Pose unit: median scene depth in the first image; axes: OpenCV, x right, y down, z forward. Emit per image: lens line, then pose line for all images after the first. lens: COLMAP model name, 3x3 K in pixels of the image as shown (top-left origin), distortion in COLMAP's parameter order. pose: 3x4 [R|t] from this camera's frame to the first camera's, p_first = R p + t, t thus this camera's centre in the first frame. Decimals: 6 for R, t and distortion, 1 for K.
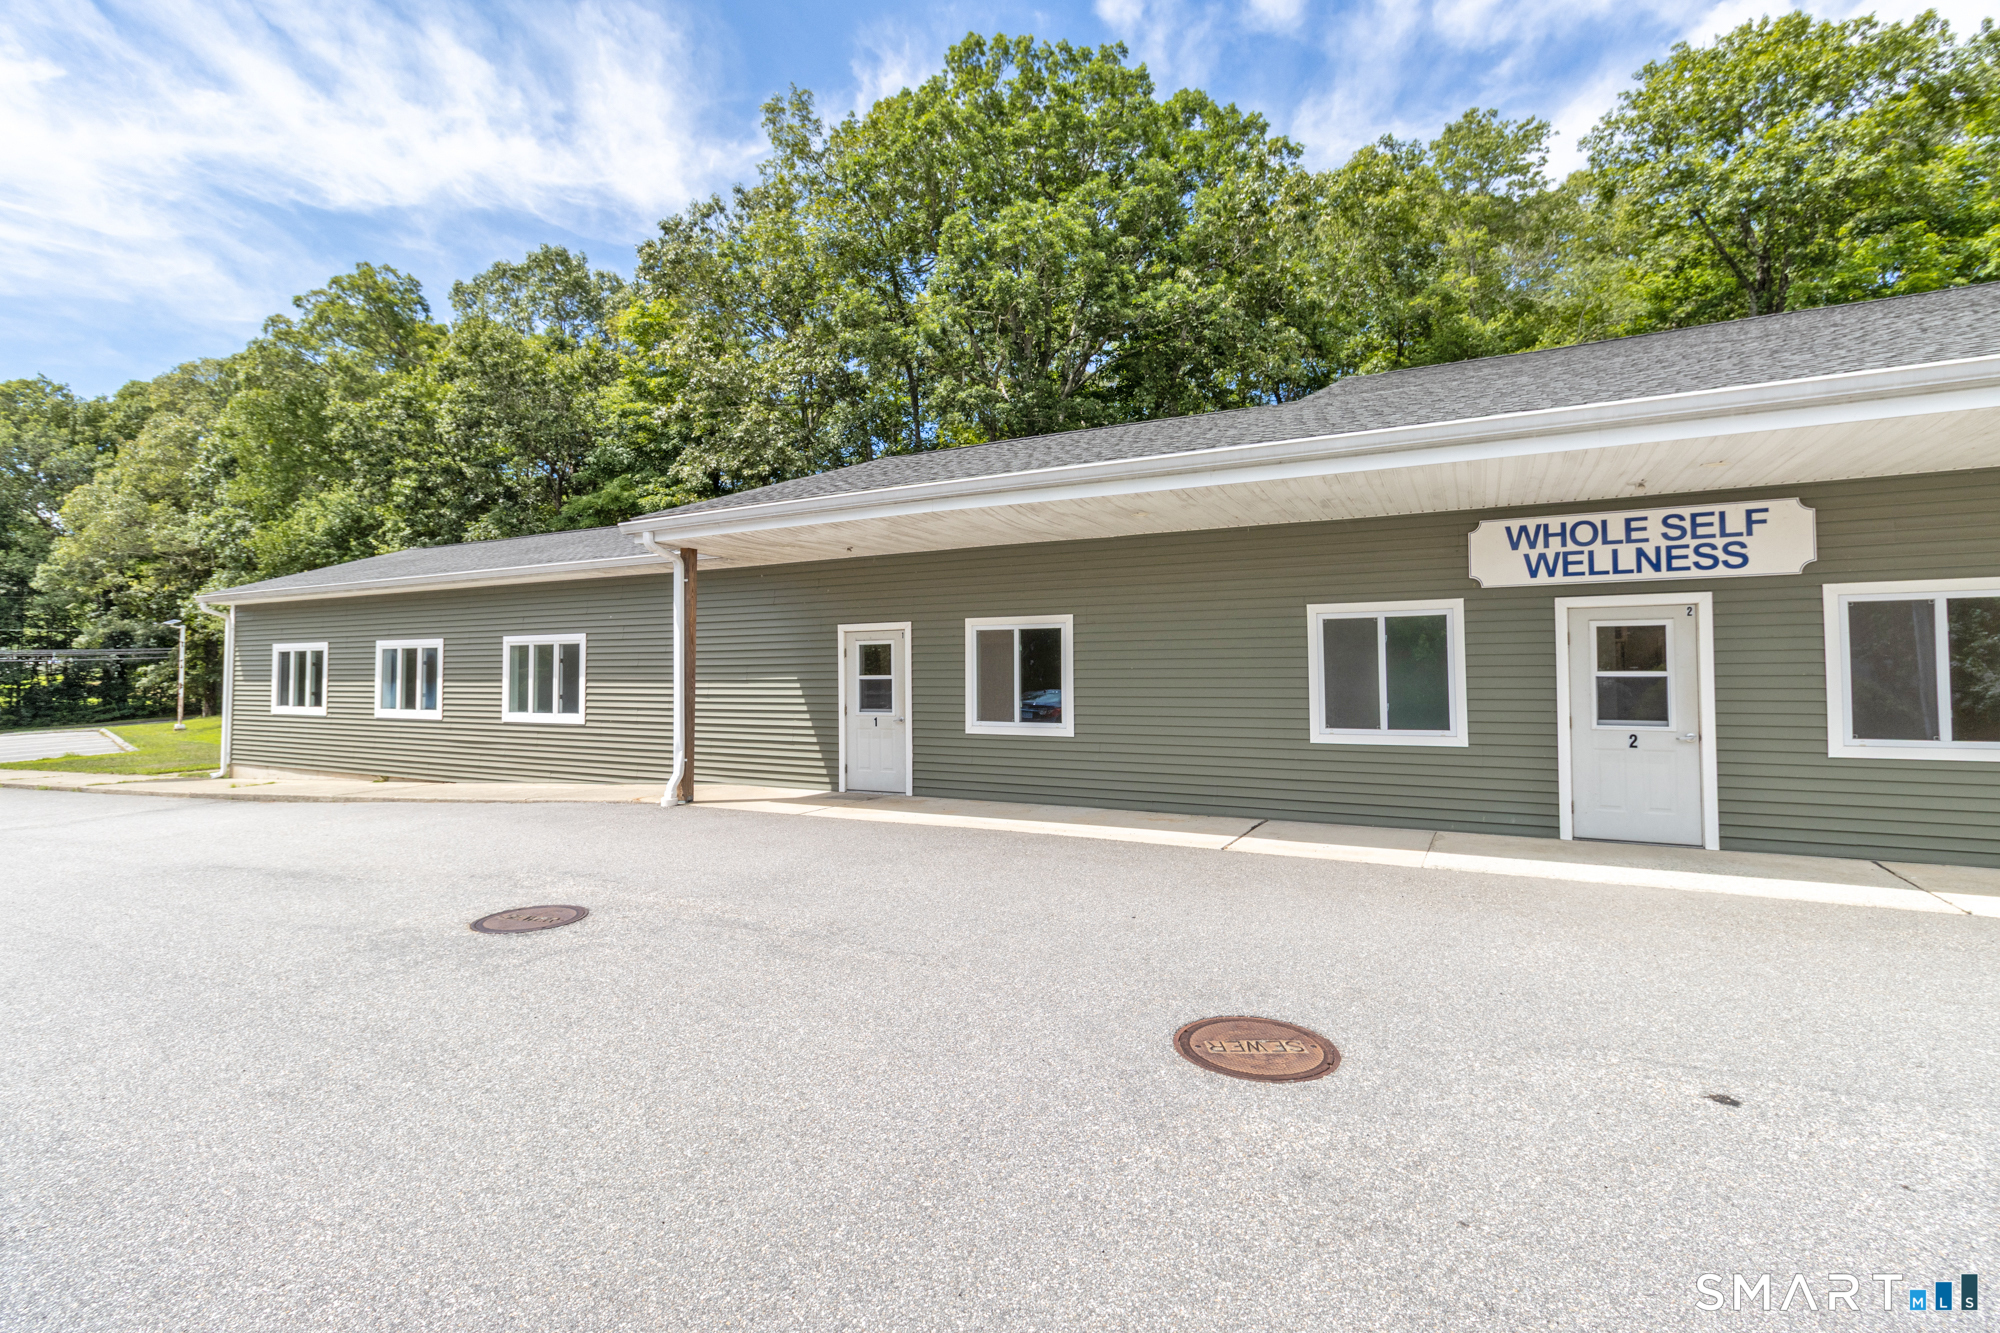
lens RADIAL K [[919.9, 0, 995.3], [0, 919.9, 649.5], [0, 0, 1]] dist [-0.000790, 0.000679]
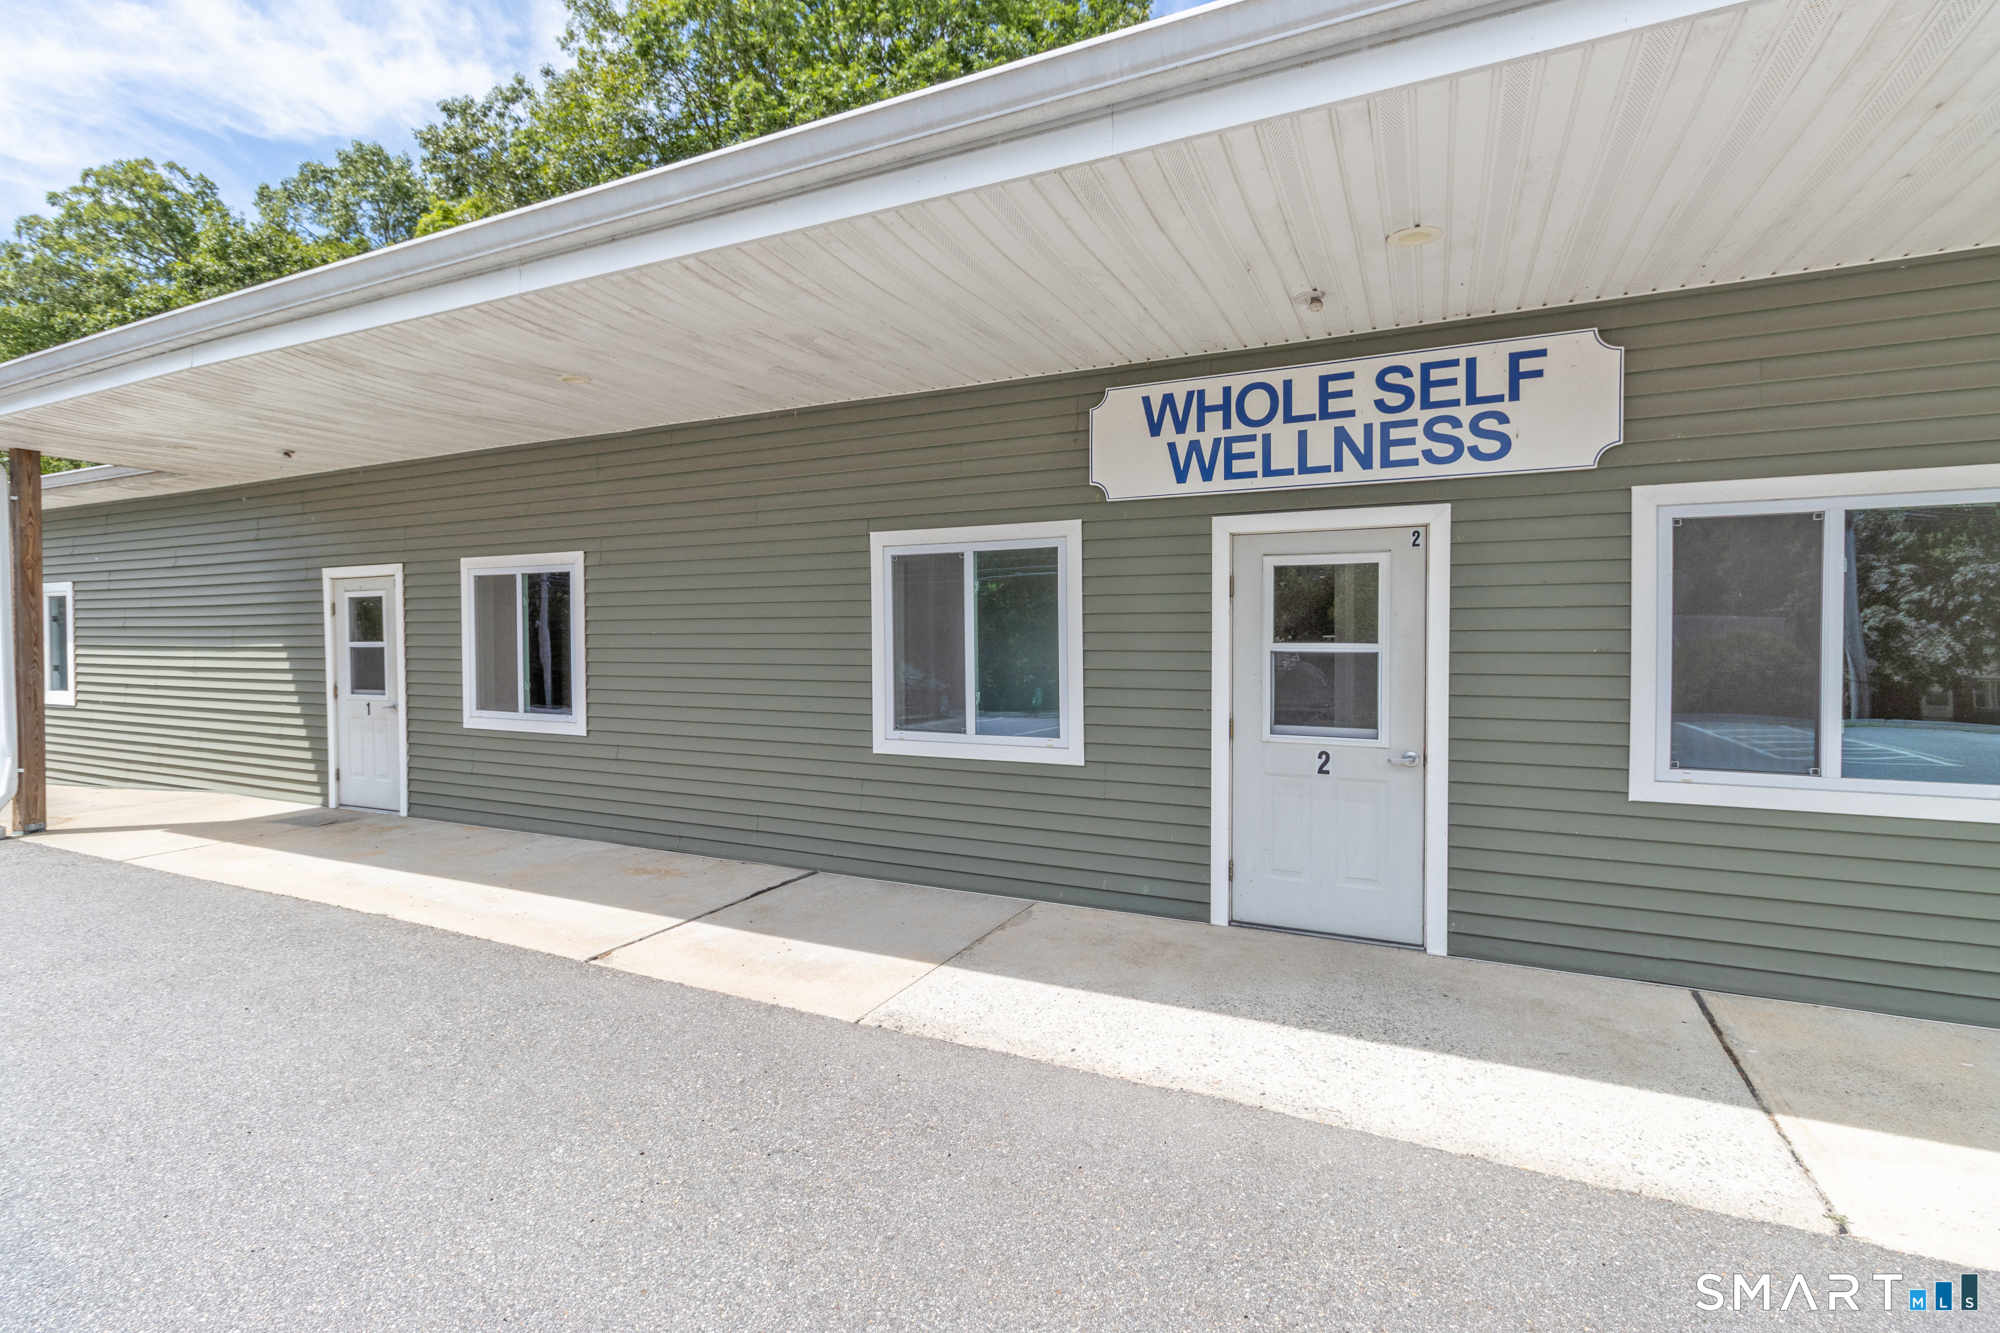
lens RADIAL K [[919.9, 0, 995.3], [0, 919.9, 649.5], [0, 0, 1]] dist [-0.000790, 0.000679]
pose [[0.999248, -0.001661, 0.038737, 0.458249], [-0.000287, 0.998737, 0.050242, -0.001015], [-0.038771, -0.050216, 0.997986, 0.424749]]
